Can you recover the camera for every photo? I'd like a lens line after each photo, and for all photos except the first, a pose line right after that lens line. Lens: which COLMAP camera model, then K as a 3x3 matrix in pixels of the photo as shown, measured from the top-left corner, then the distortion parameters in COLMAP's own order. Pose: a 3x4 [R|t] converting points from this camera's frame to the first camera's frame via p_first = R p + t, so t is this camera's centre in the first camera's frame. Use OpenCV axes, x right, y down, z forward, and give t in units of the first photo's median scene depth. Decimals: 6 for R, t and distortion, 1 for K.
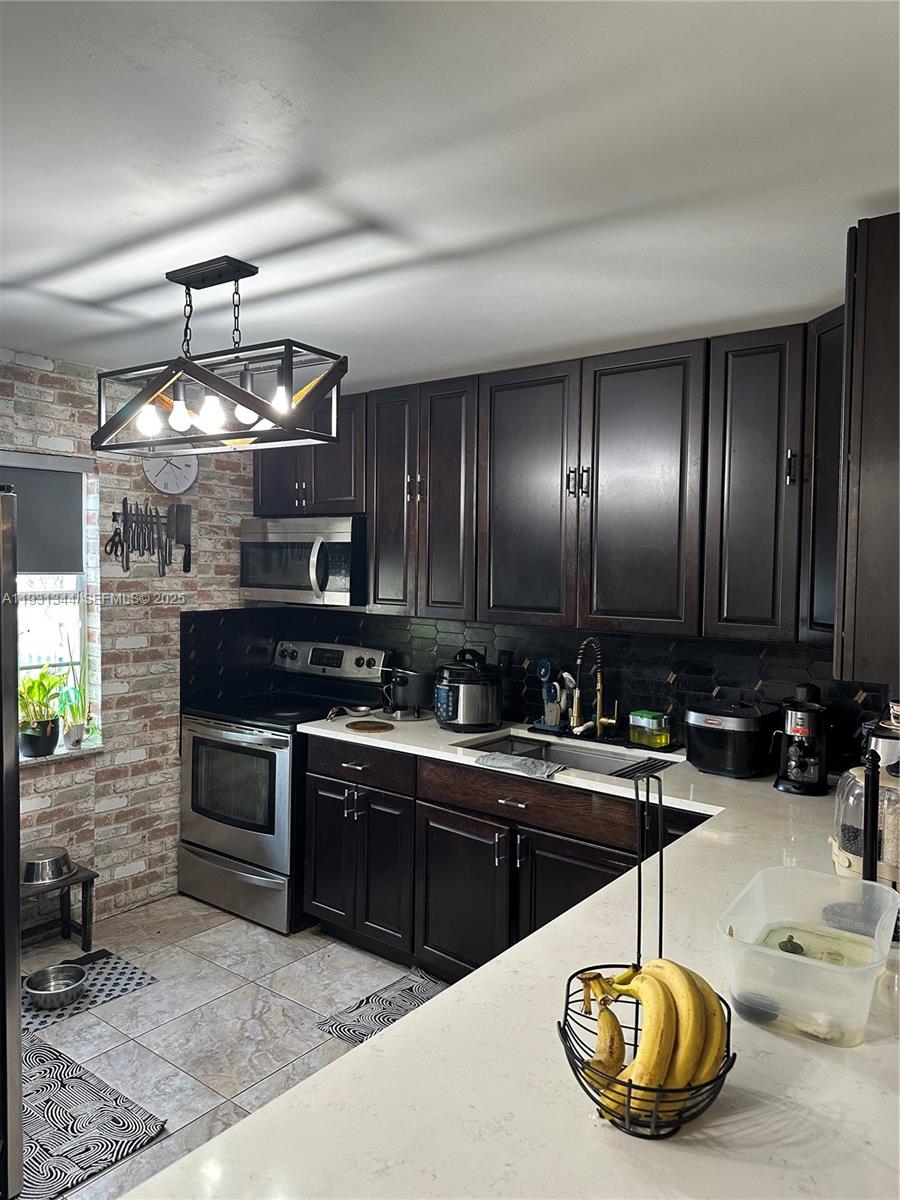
lens RADIAL K [[847.1, 0, 450.0], [0, 847.1, 600.0], [0, 0, 1]] dist [0.099349, -0.109917]
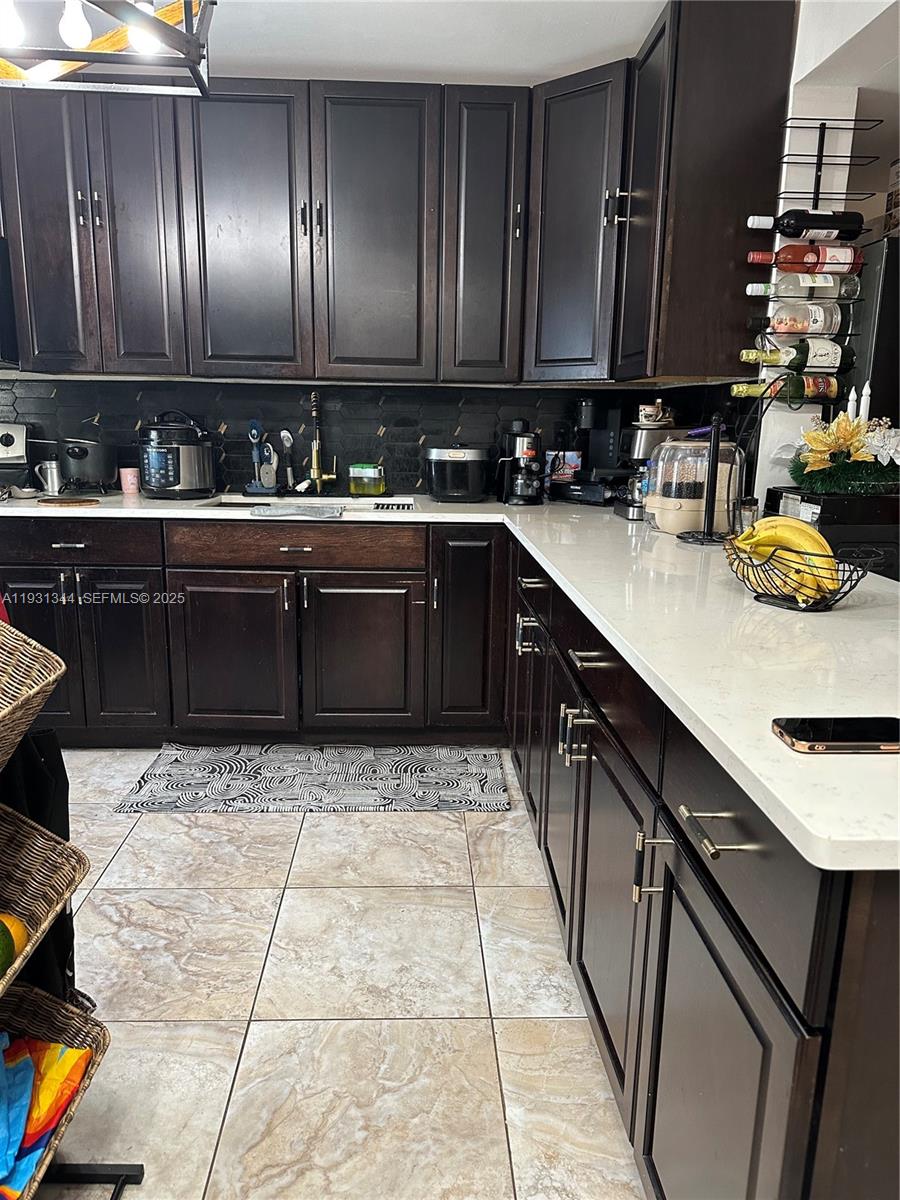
lens RADIAL K [[847.1, 0, 450.0], [0, 847.1, 600.0], [0, 0, 1]] dist [0.099349, -0.109917]
pose [[0.764971, -0.140953, 0.628451, -0.375437], [0.027270, 0.981972, 0.187048, 0.099625], [-0.643487, -0.125949, 0.755024, 0.095902]]
